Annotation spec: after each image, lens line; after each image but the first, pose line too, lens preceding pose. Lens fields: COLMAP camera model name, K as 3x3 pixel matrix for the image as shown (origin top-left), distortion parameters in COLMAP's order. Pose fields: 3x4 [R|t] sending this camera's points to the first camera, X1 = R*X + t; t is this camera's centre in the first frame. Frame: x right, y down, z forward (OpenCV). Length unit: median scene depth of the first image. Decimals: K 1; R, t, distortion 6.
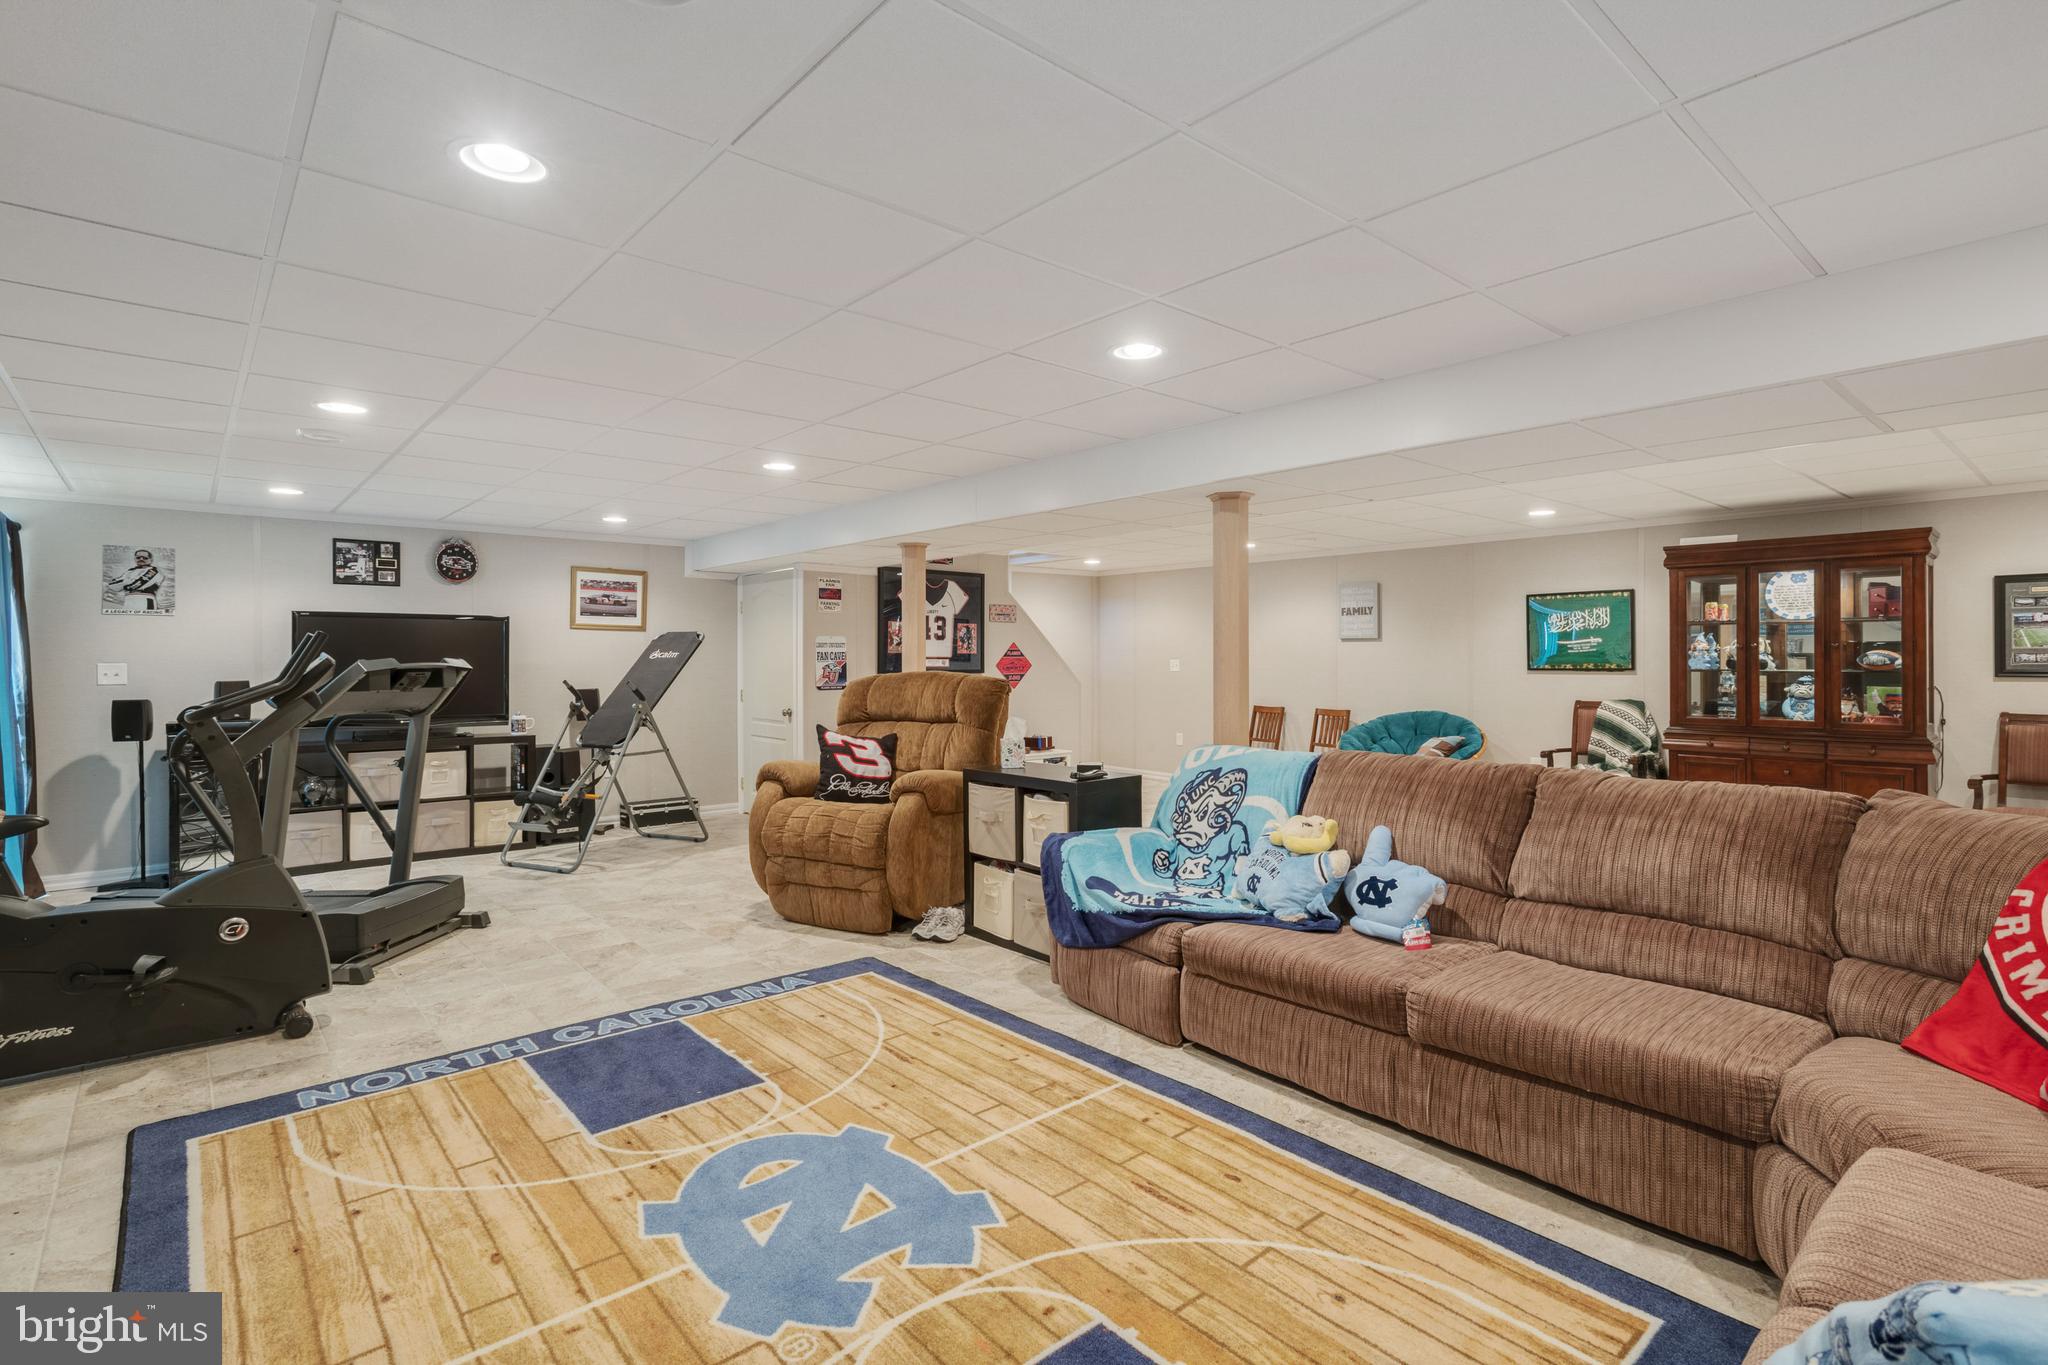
lens RADIAL K [[982.4, 0, 1025.1], [0, 982.4, 674.4], [0, 0, 1]] dist [-0.006724, 0.009538]
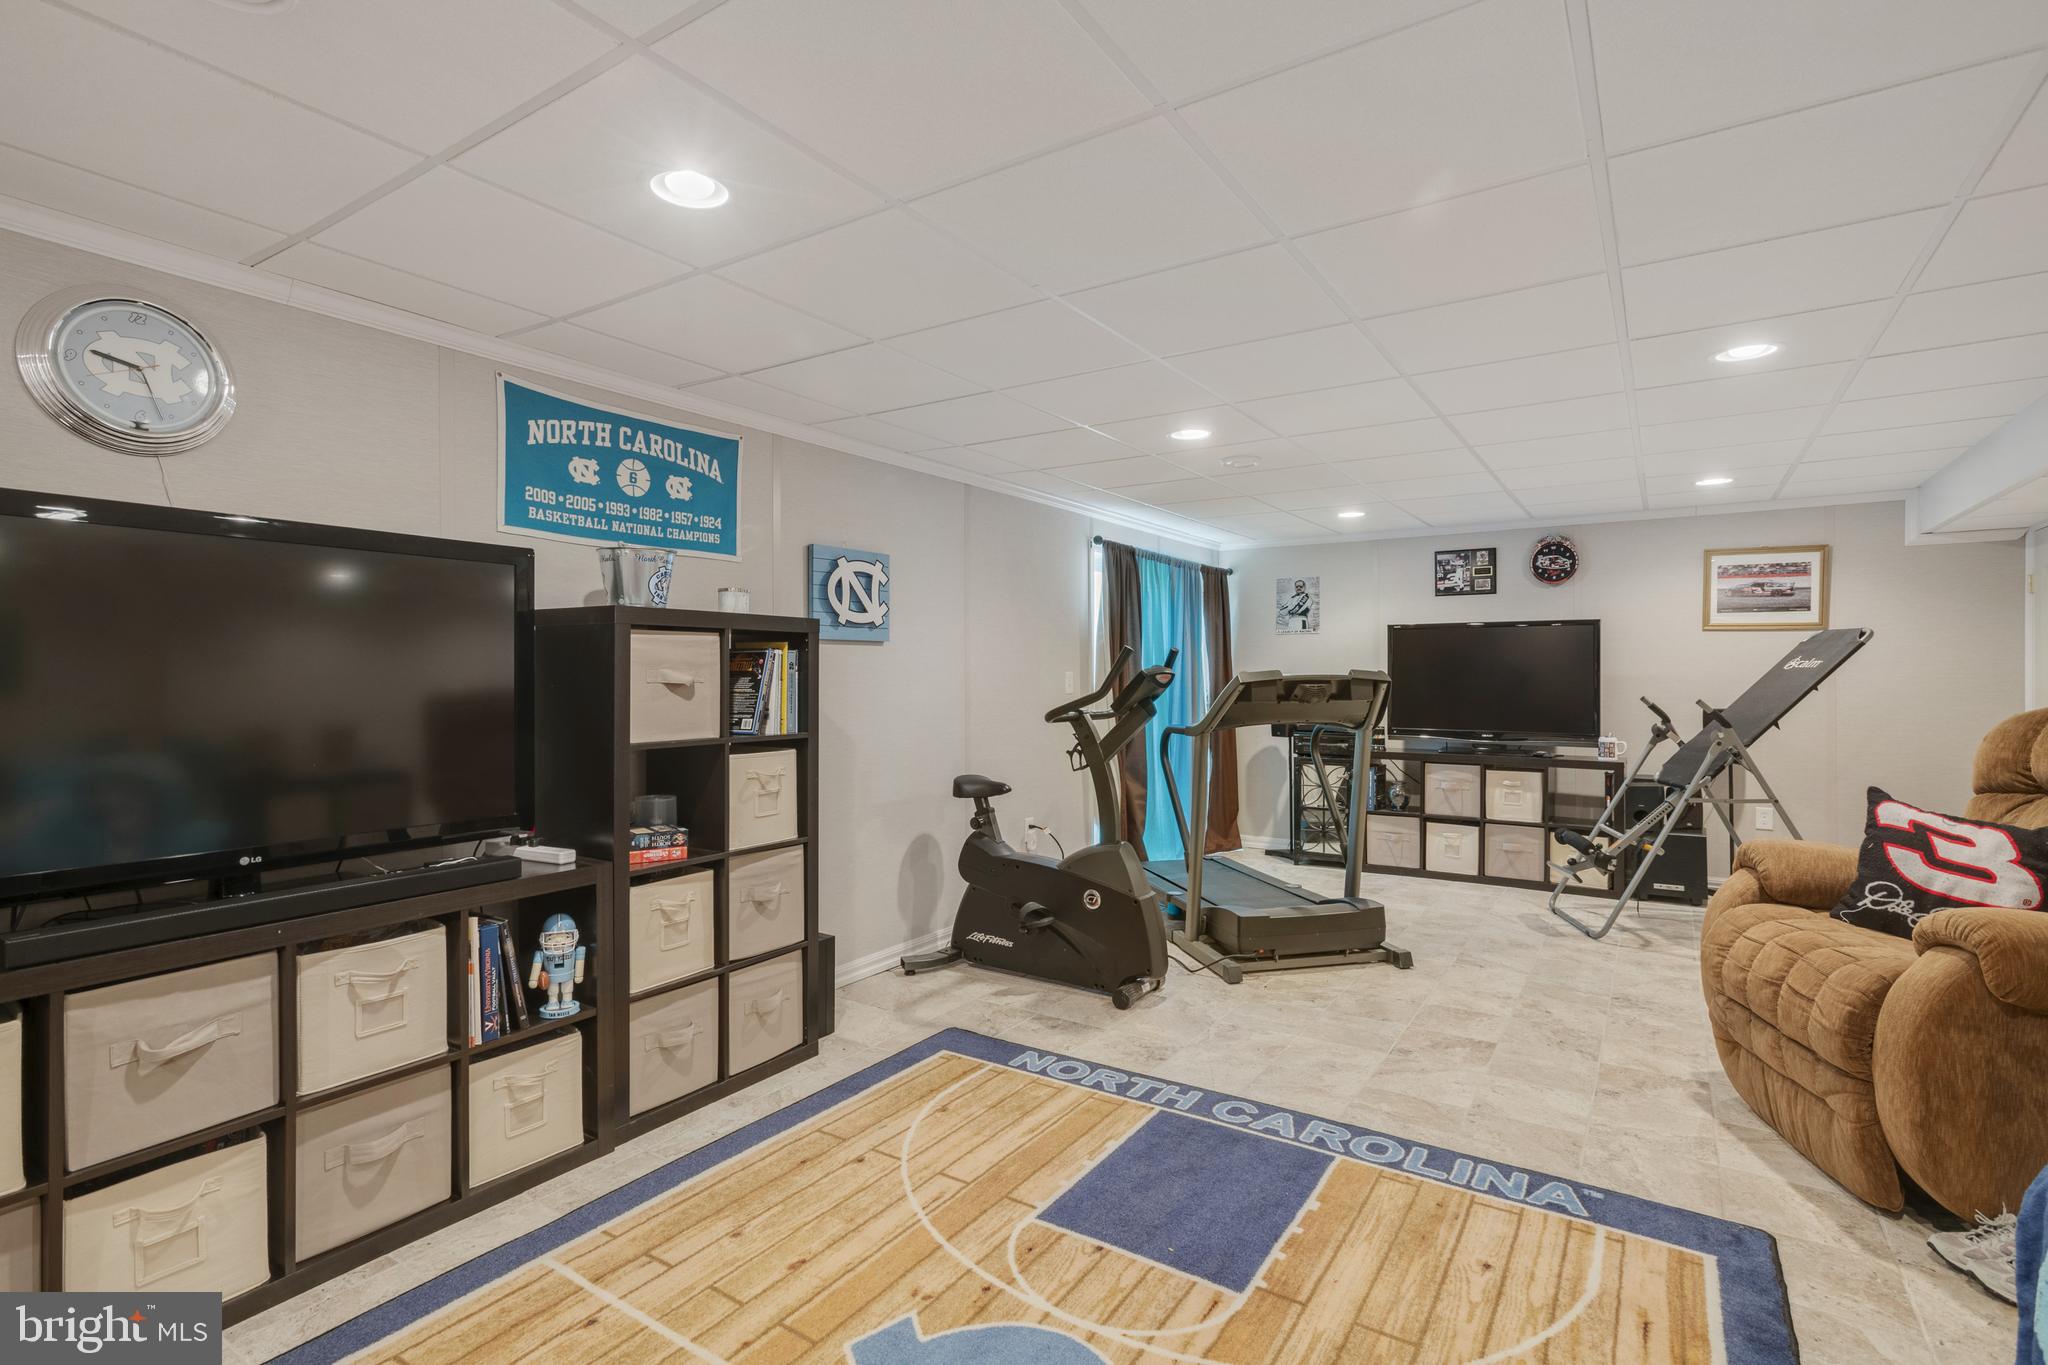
lens RADIAL K [[982.4, 0, 1025.1], [0, 982.4, 674.4], [0, 0, 1]] dist [-0.006724, 0.009538]
pose [[0.269312, 0.004382, -0.963043, 0.256138], [-0.013840, 0.999904, 0.000680, -0.008908], [0.962953, 0.013145, 0.269347, 0.489828]]
